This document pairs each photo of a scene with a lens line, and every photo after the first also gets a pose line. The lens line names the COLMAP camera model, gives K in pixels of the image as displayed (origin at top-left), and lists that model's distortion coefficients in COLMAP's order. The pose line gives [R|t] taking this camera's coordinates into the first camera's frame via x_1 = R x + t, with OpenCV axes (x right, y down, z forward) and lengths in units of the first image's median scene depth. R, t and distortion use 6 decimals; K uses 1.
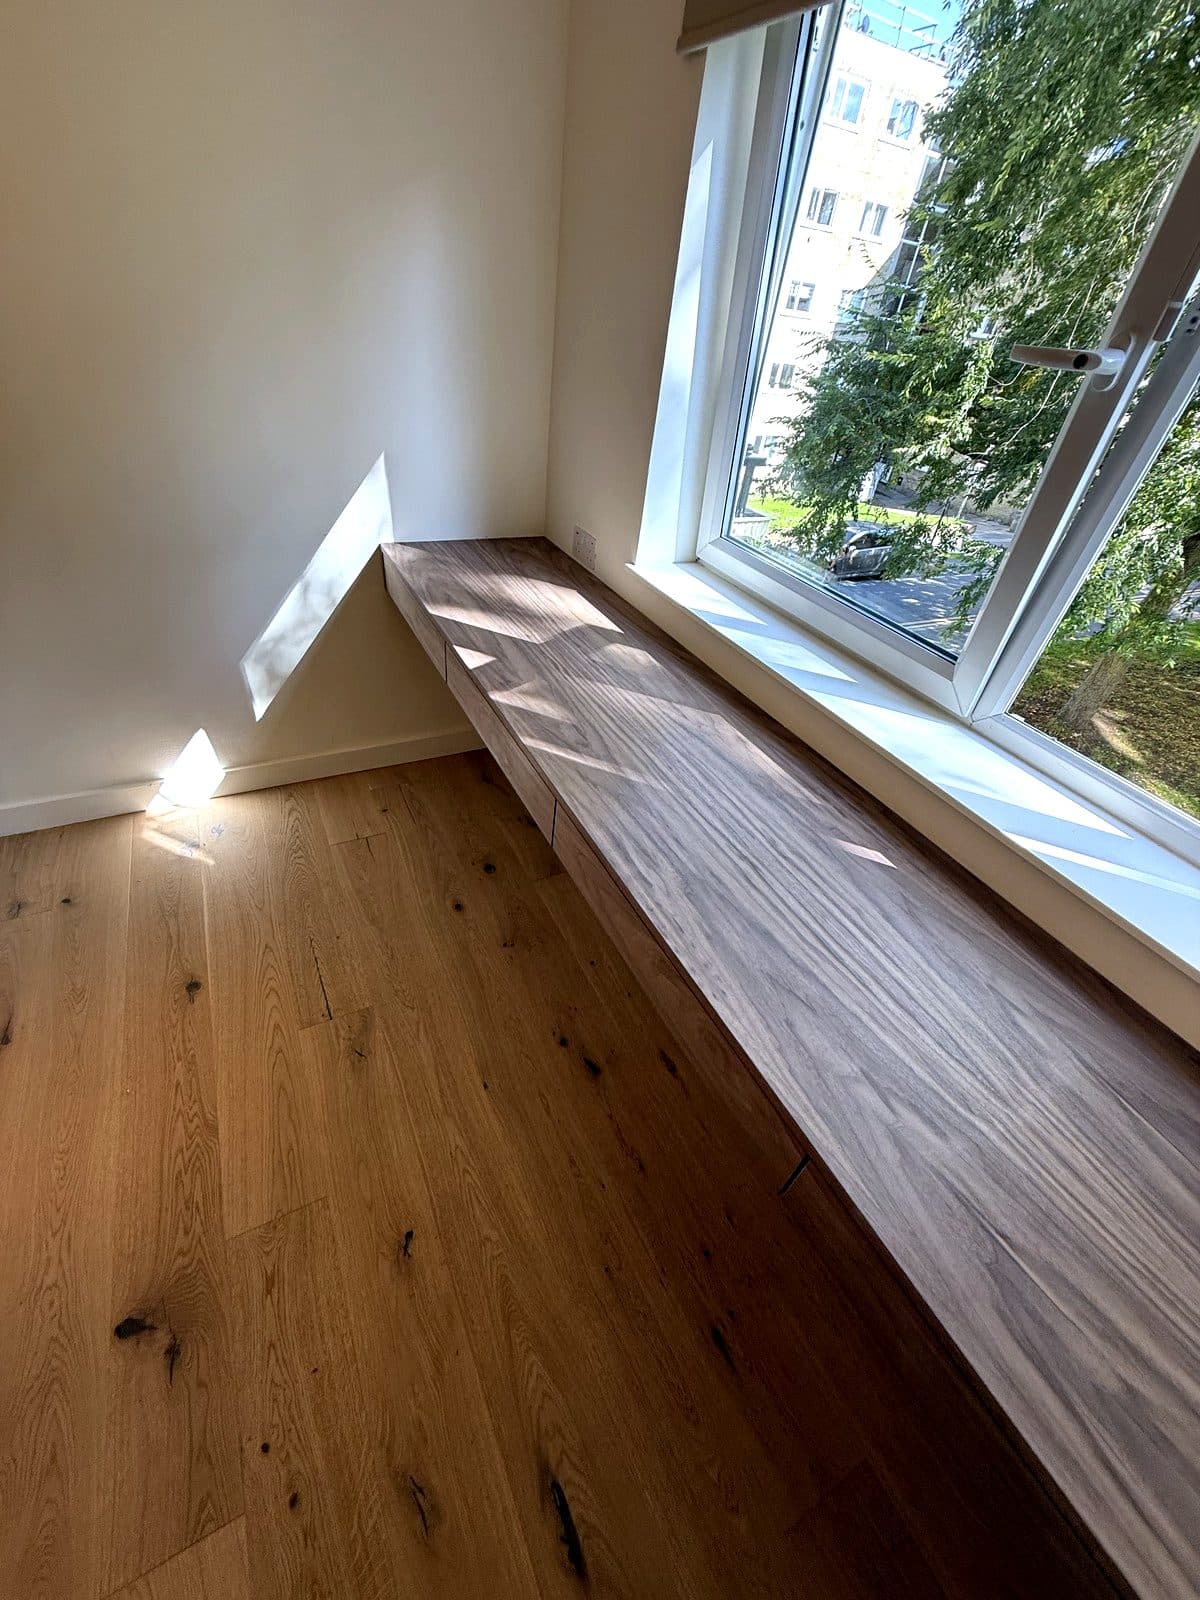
lens RADIAL K [[630.9, 0, 599.1], [0, 630.9, 800.0], [0, 0, 1]] dist [0.000041, 0.000095]
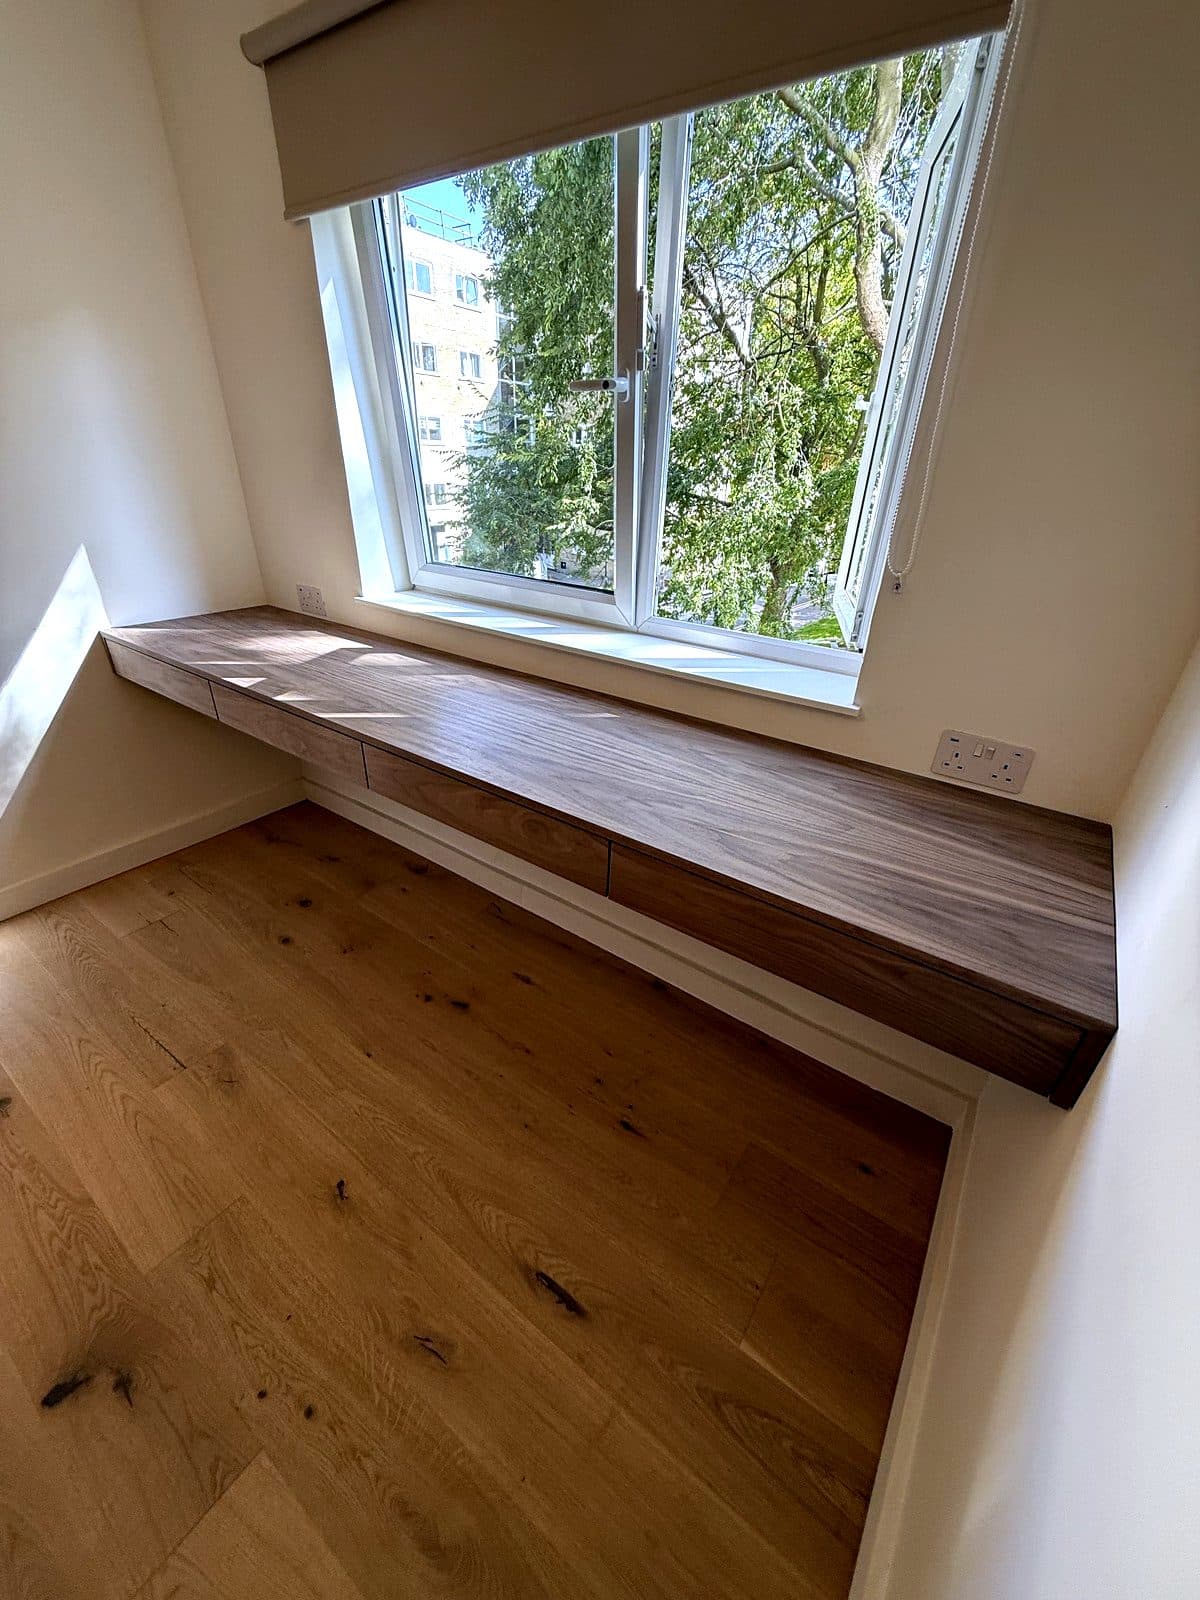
lens RADIAL K [[630.9, 0, 596.4], [0, 630.9, 800.2], [0, 0, 1]] dist [0.000041, 0.000095]
pose [[0.890149, -0.283328, 0.356876, -0.094030], [0.331825, 0.939811, -0.081536, 0.256877], [-0.312295, 0.191000, 0.930586, -0.188094]]
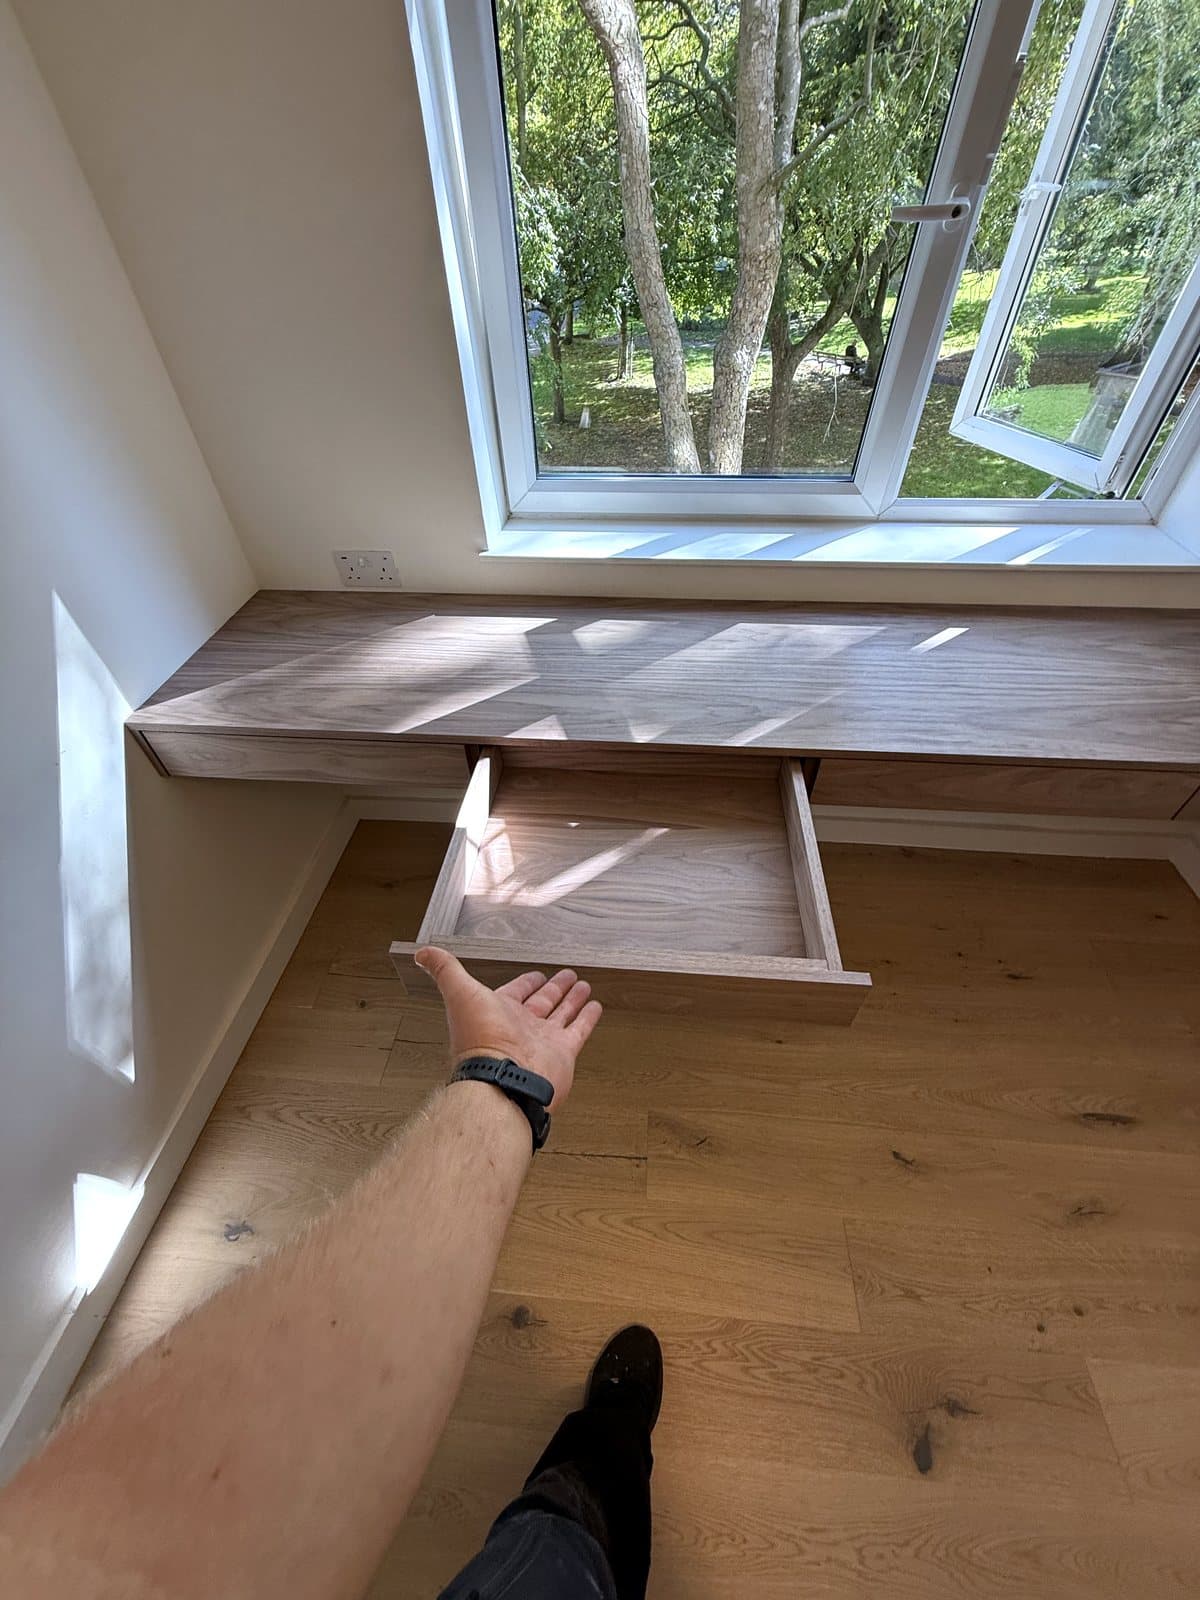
lens RADIAL K [[630.9, 0, 598.7], [0, 630.9, 798.8], [0, 0, 1]] dist [0.000041, 0.000095]
pose [[0.537736, -0.670090, 0.511683, -0.592922], [0.588852, 0.732840, 0.340878, -0.367552], [-0.603401, 0.118003, 0.788658, 0.300522]]
